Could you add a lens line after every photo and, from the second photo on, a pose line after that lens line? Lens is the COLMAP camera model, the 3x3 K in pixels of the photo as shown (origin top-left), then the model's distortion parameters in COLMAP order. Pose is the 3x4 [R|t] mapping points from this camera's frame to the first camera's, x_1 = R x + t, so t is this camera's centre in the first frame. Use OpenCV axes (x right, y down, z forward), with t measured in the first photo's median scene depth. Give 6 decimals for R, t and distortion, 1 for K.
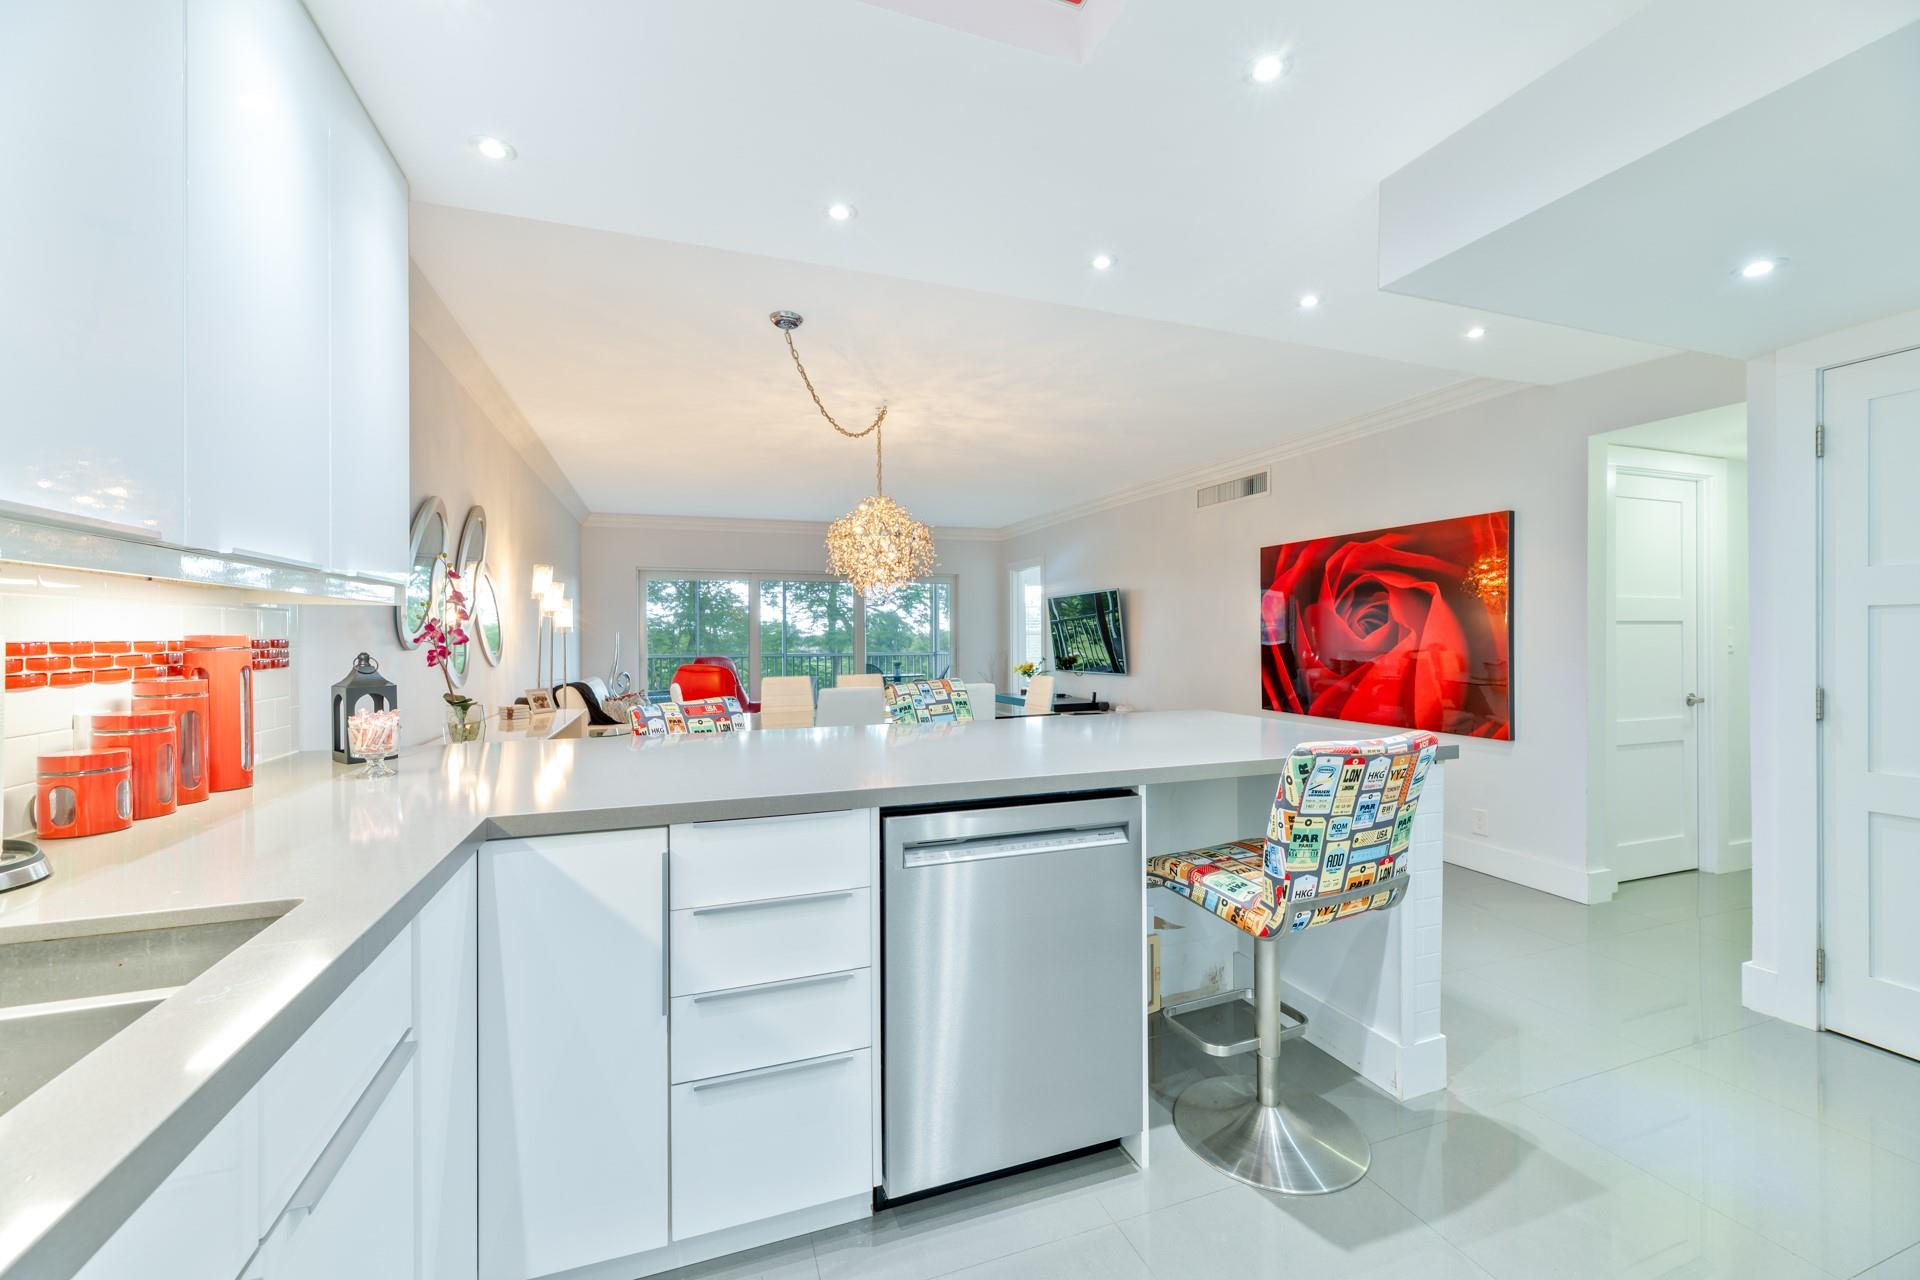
lens RADIAL K [[767.2, 0, 955.6], [0, 767.2, 637.6], [0, 0, 1]] dist [0.006313, -0.000310]
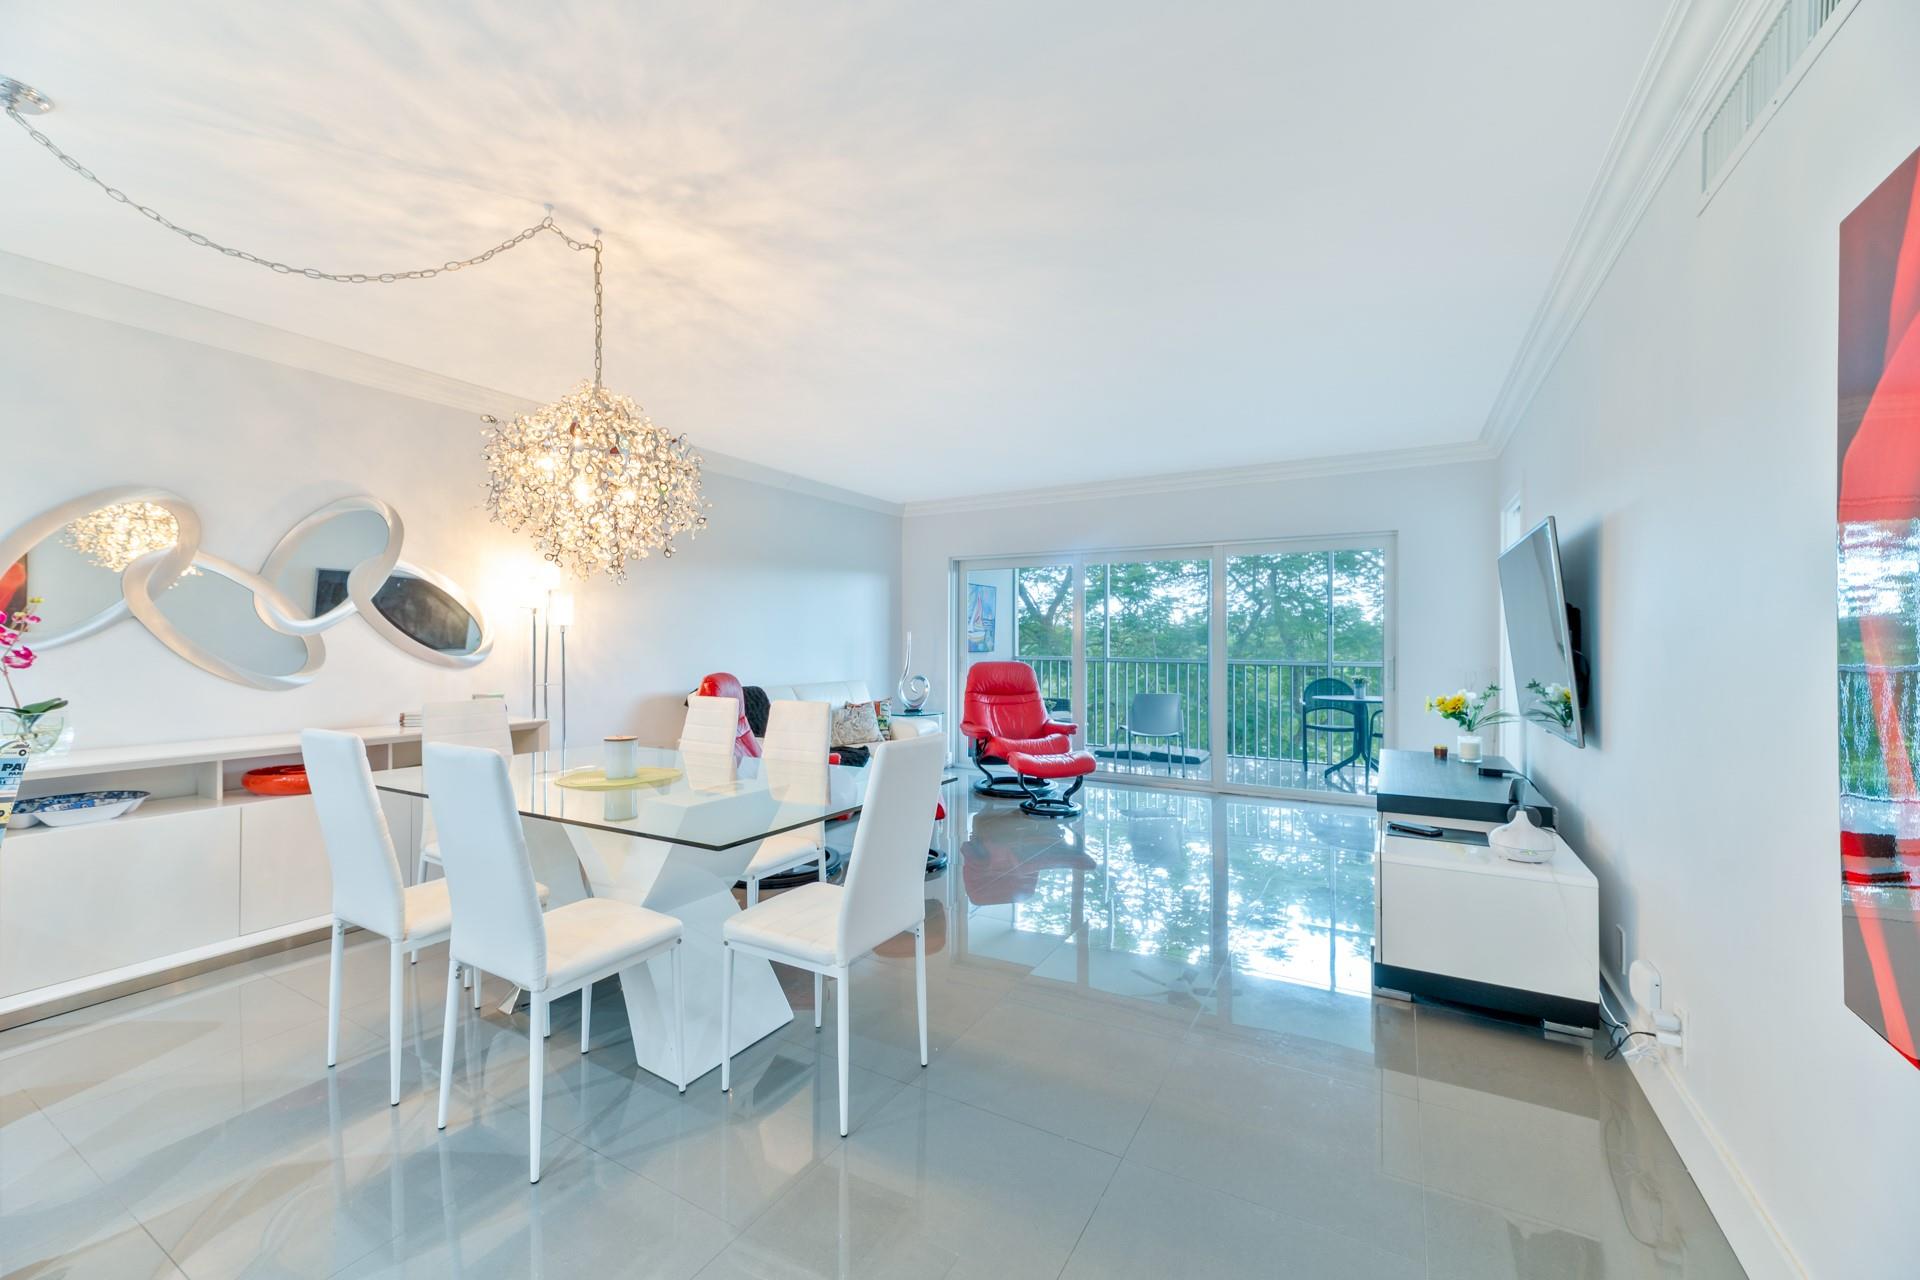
lens RADIAL K [[762.7, 0, 958.1], [0, 762.7, 638.0], [0, 0, 1]] dist [0.004819, 0.000019]
pose [[0.646351, 0.005170, -0.763023, 0.490968], [-0.004083, 0.999986, 0.003316, -0.004887], [0.763029, 0.000972, 0.646363, 0.833450]]
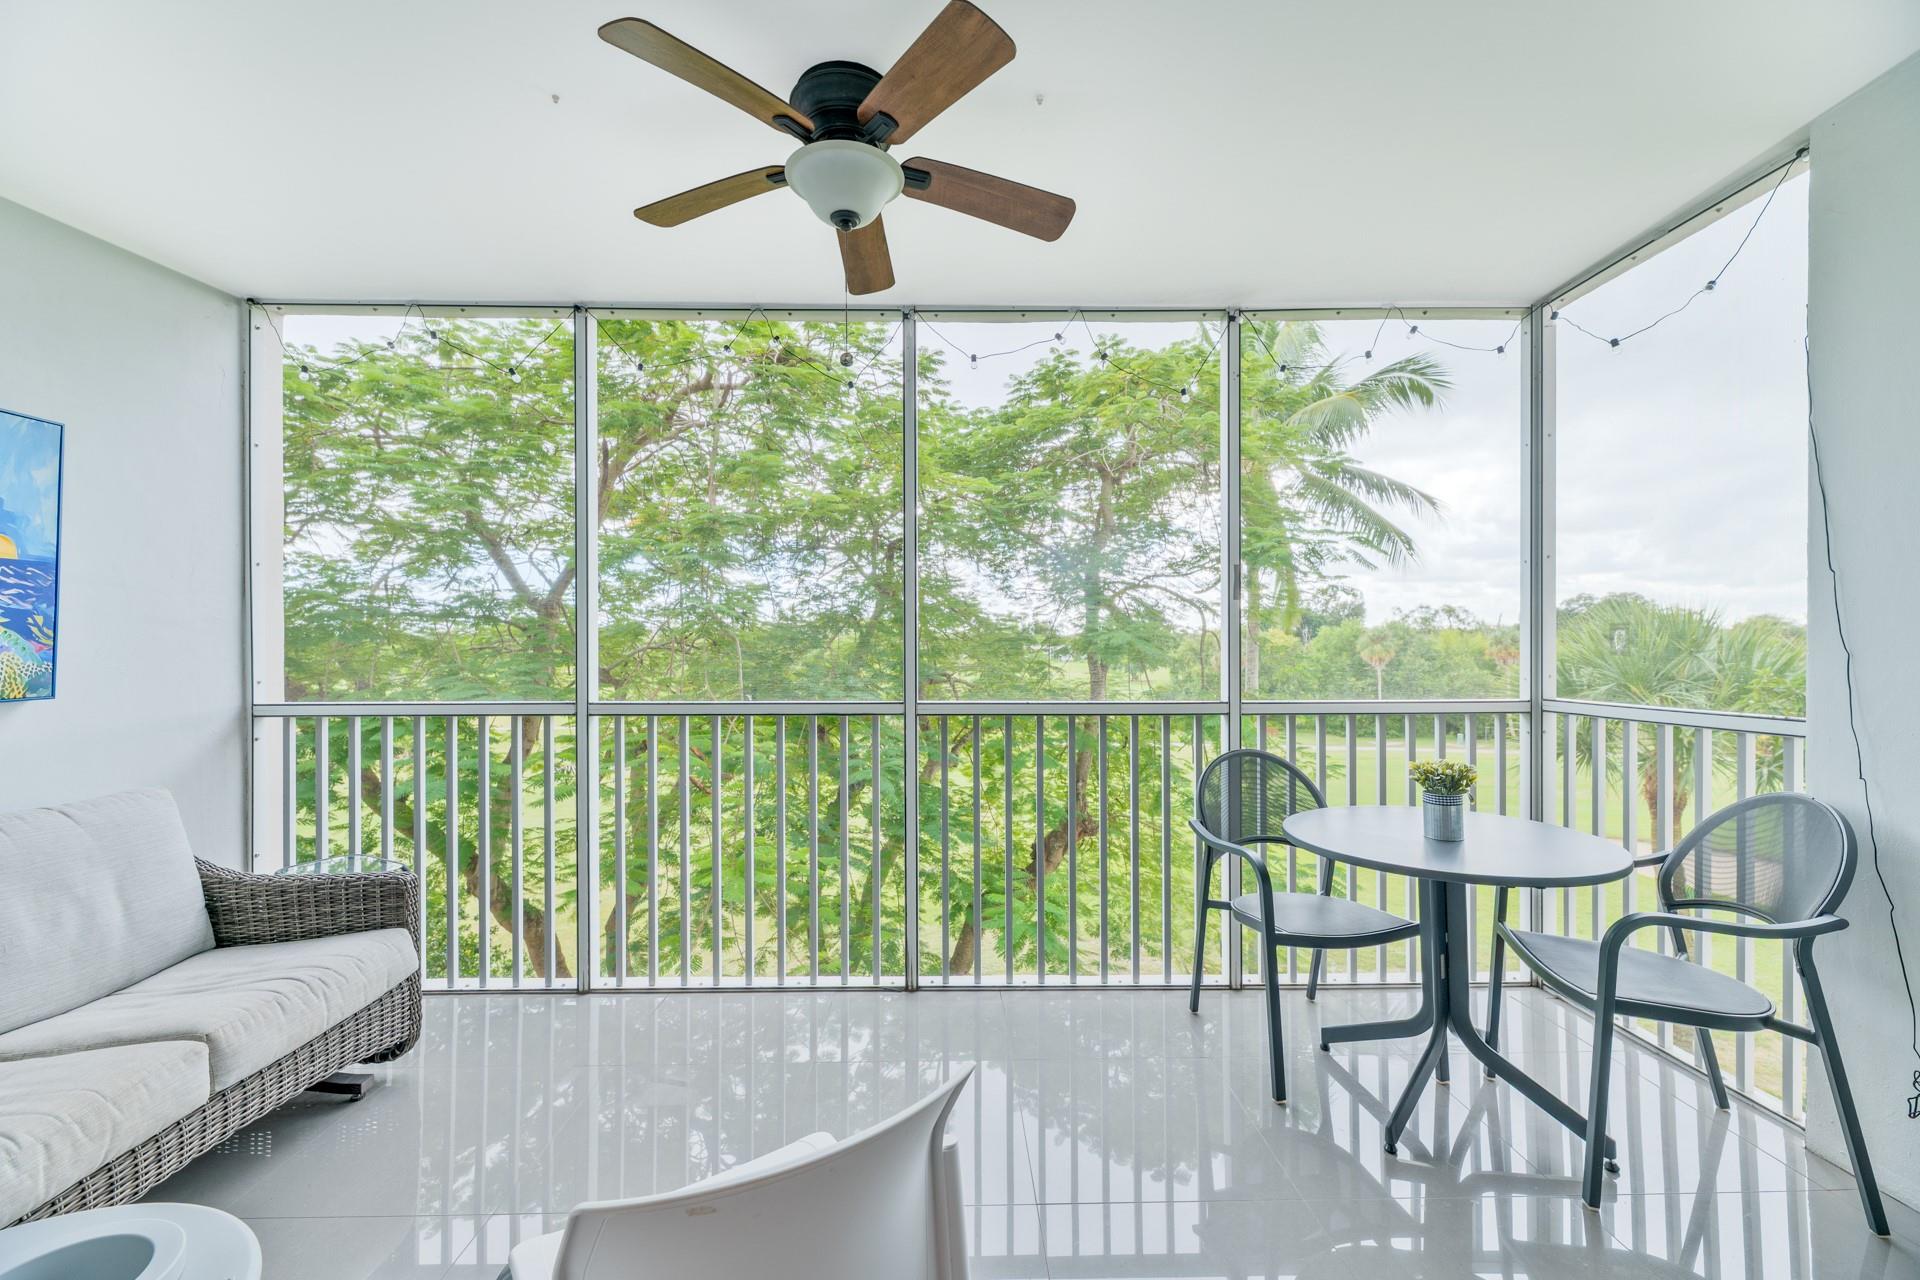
lens RADIAL K [[766.0, 0, 960.0], [0, 766.0, 640.0], [0, 0, 1]] dist [0.002523, -0.000401]
pose [[0.945845, 0.002939, -0.324605, -0.319337], [-0.002342, 0.999995, 0.002230, -0.001536], [0.324609, -0.001349, 0.945847, 1.968189]]
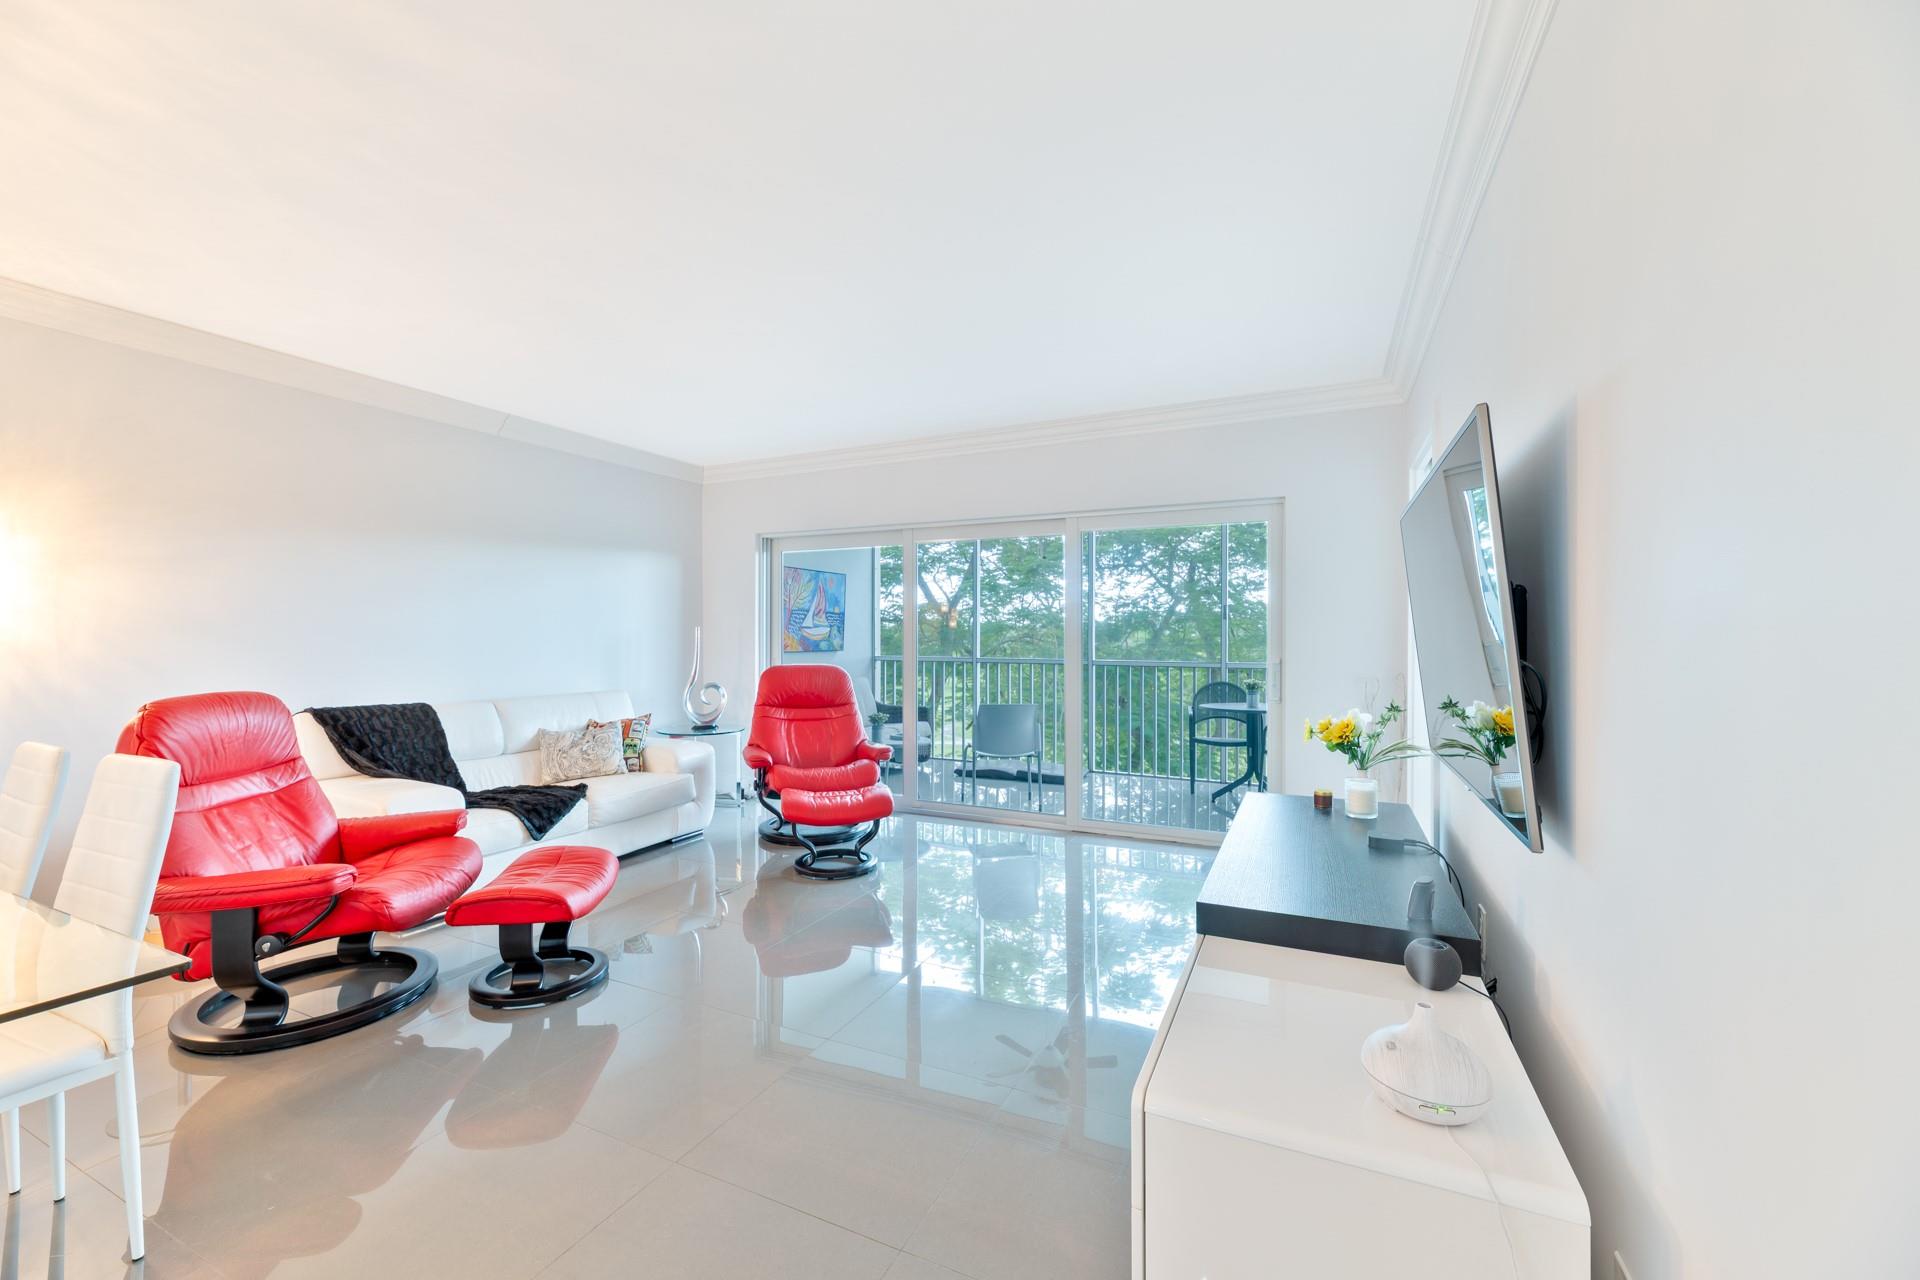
lens RADIAL K [[766.0, 0, 960.0], [0, 766.0, 640.0], [0, 0, 1]] dist [0.002523, -0.000401]
pose [[0.703653, 0.010864, -0.710461, 0.406662], [-0.004508, 0.999931, 0.010826, -0.006774], [0.710530, -0.004414, 0.703653, 1.202278]]
